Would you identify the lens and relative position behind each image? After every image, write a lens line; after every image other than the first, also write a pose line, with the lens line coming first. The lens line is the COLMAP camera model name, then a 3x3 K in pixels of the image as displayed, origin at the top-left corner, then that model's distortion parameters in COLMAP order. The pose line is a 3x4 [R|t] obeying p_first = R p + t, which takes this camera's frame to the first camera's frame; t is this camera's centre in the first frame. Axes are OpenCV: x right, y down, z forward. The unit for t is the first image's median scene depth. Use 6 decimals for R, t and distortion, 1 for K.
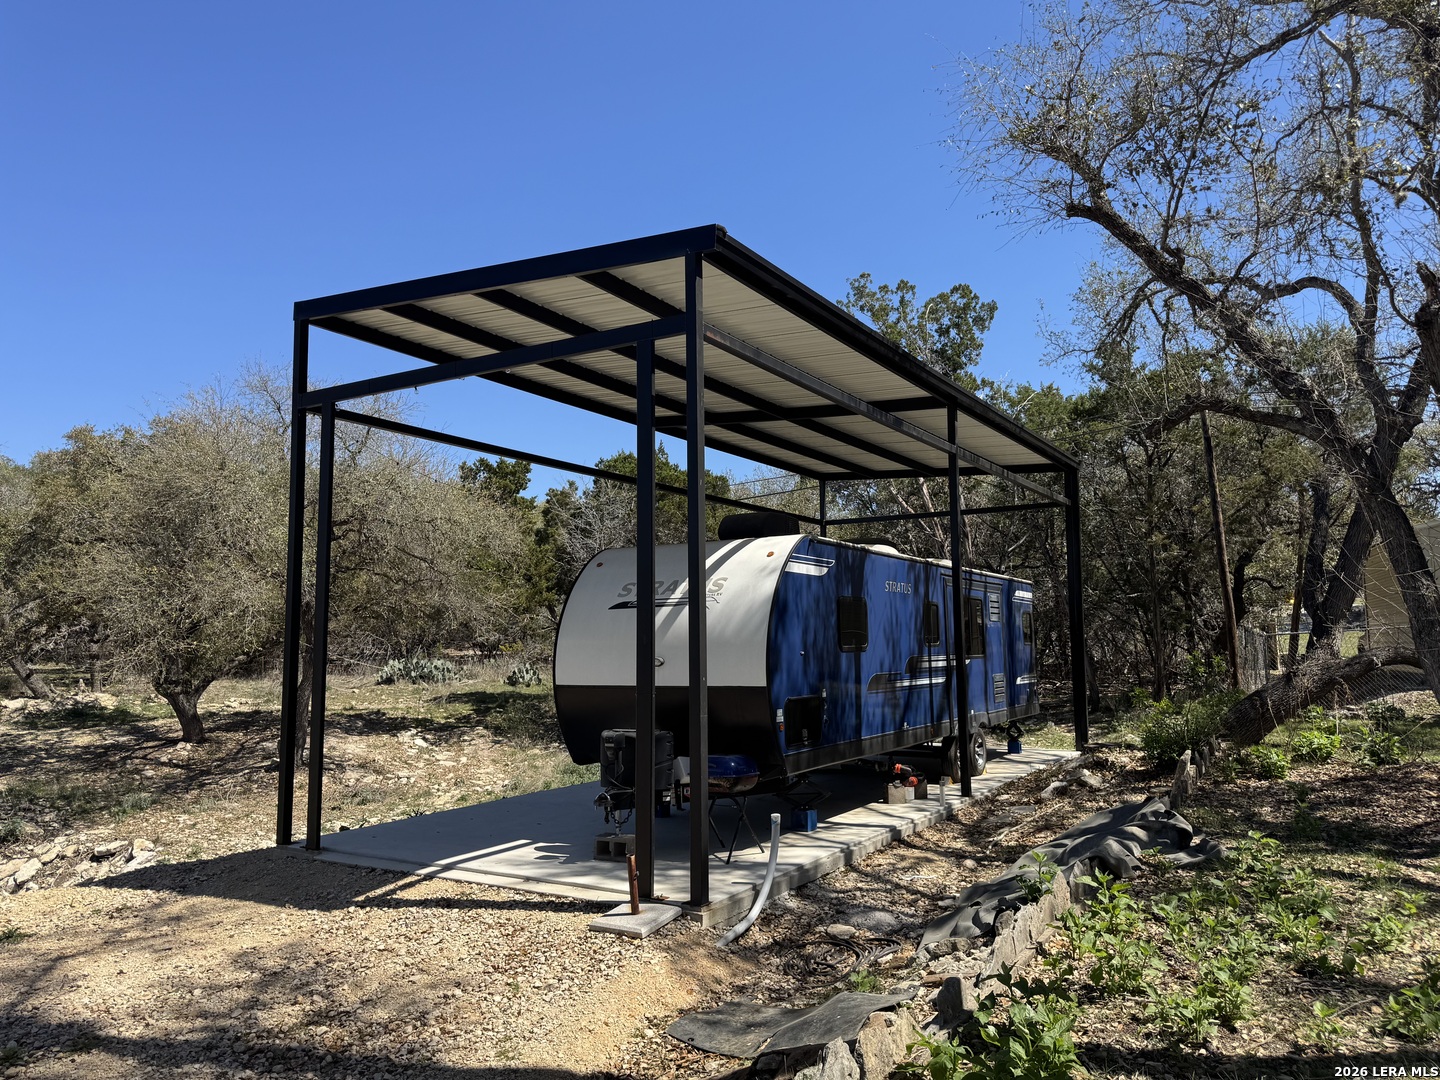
lens RADIAL K [[1020.1, 0, 720.0], [0, 1020.1, 549.8], [0, 0, 1]] dist [0.069094, -0.124341]
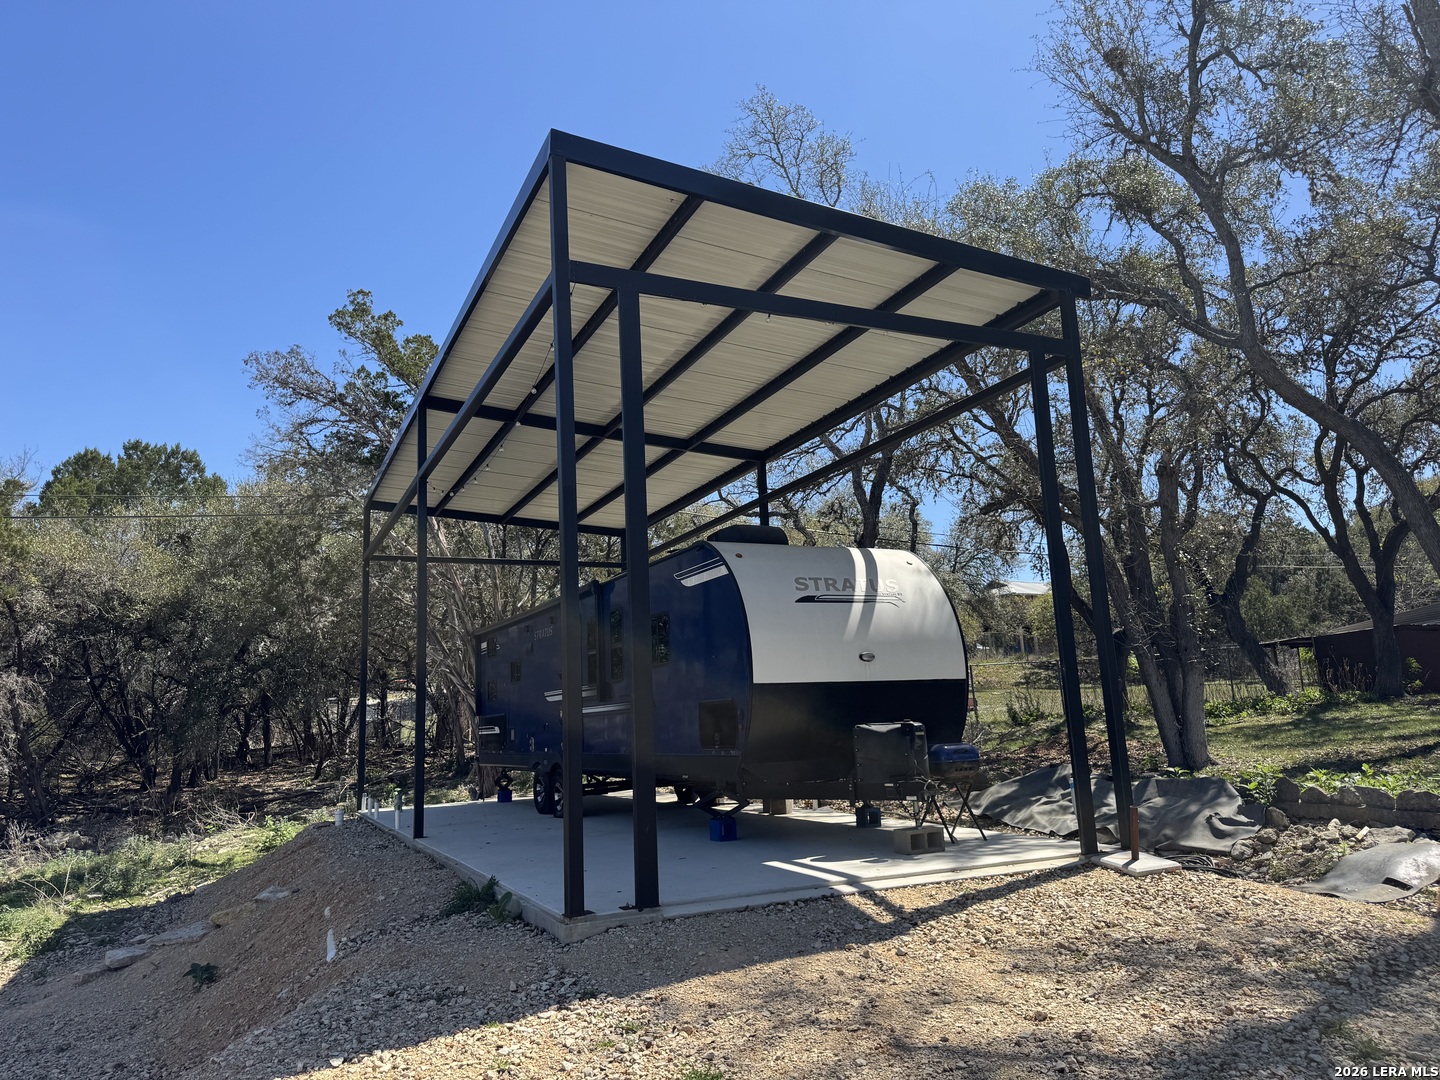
lens RADIAL K [[1028.2, 0, 720.0], [0, 1028.2, 540.0], [0, 0, 1]] dist [-0.002141, -0.002032]
pose [[0.539864, 0.136710, 0.830576, -0.687000], [-0.040788, 0.989813, -0.136409, 0.097737], [-0.840764, 0.039765, 0.539940, 0.405823]]
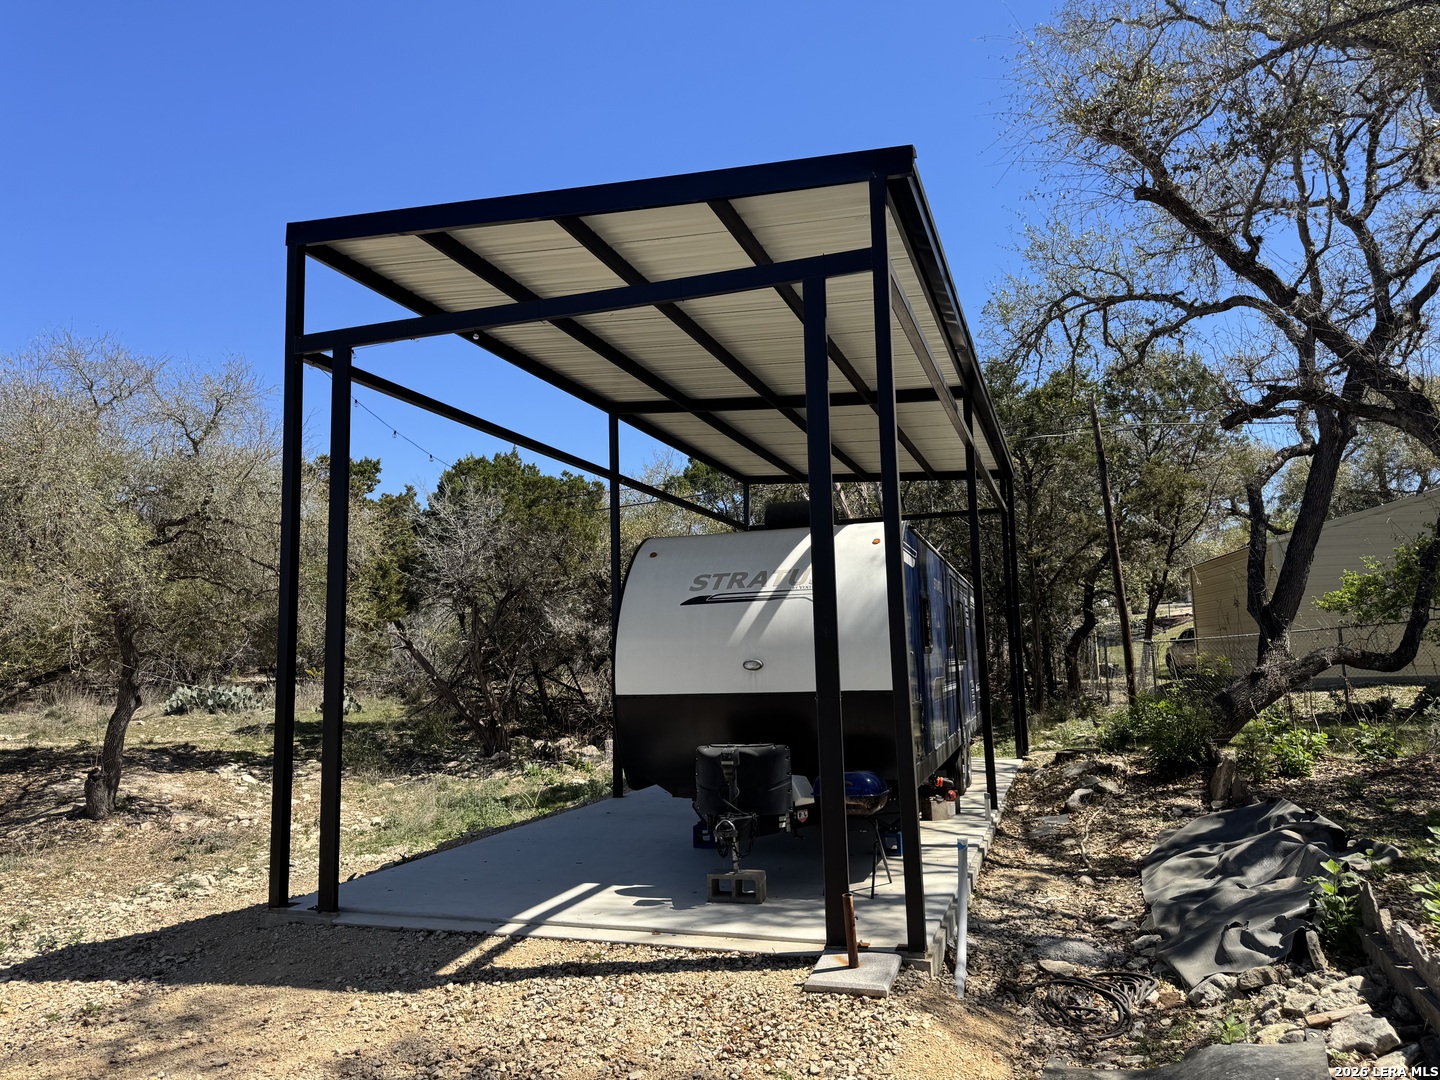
lens RADIAL K [[1028.2, 0, 720.0], [0, 1028.2, 540.0], [0, 0, 1]] dist [-0.002141, -0.002032]
pose [[0.975936, 0.012352, 0.217707, -0.194392], [-0.005433, 0.999462, -0.032352, 0.023291], [-0.217989, 0.030391, 0.975478, 0.116309]]
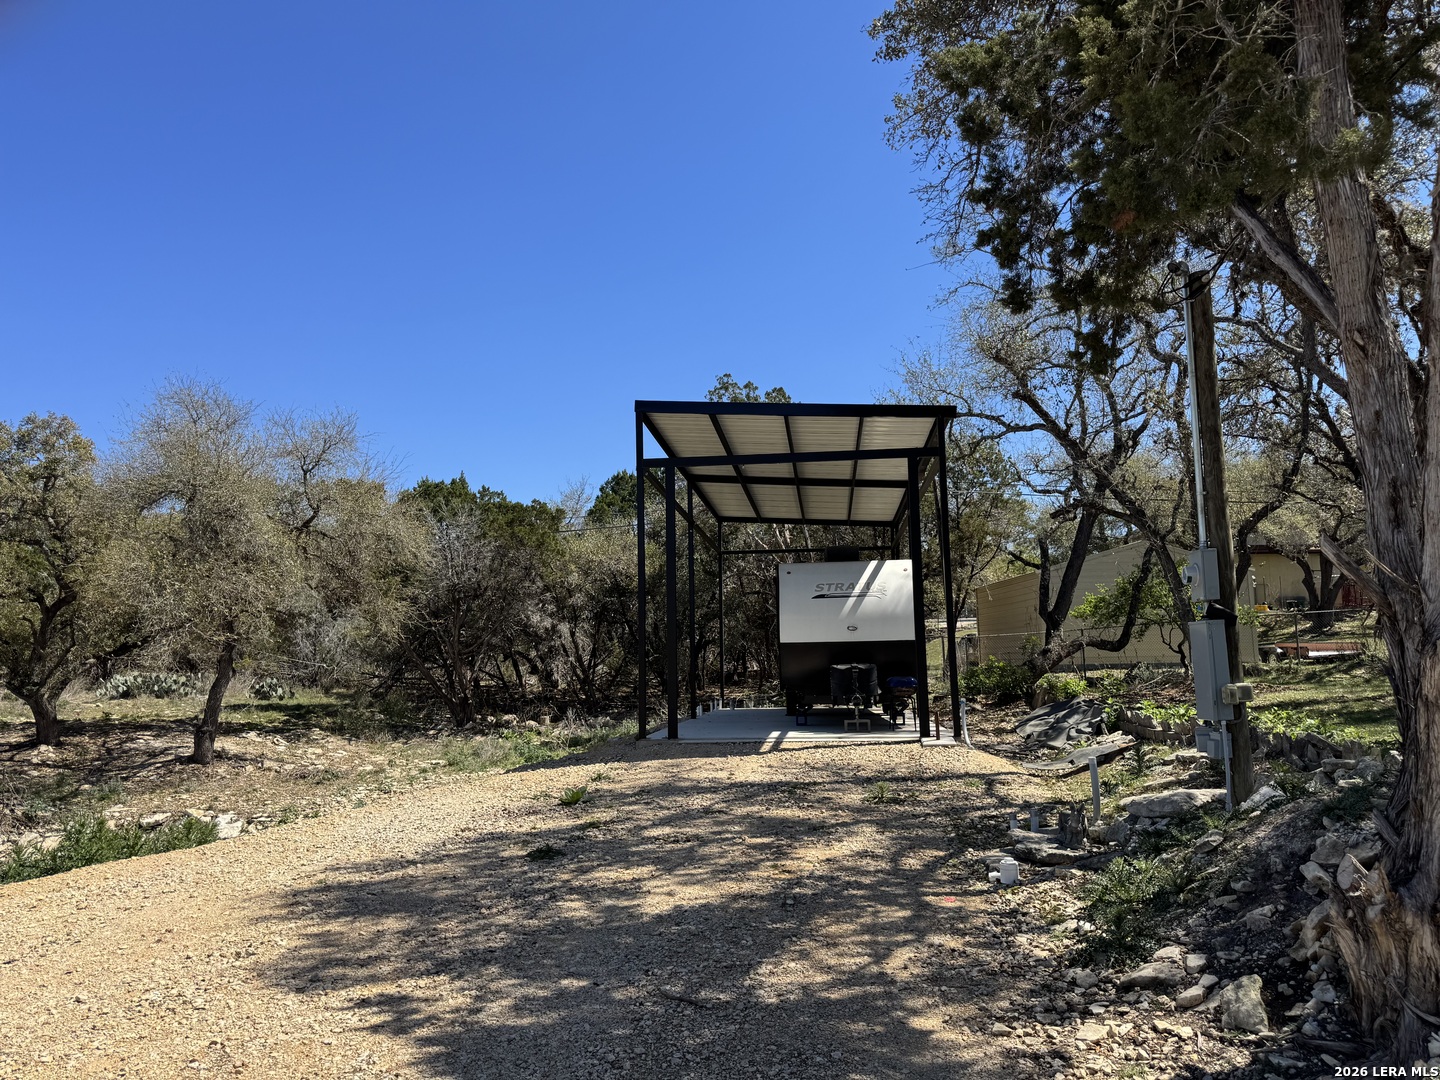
lens RADIAL K [[1020.1, 0, 720.0], [0, 1020.1, 549.8], [0, 0, 1]] dist [0.069094, -0.124341]
pose [[0.900577, 0.045893, 0.432267, -0.733648], [-0.031316, 0.998677, -0.040785, 0.037847], [-0.433567, 0.023193, 0.900823, -0.355785]]
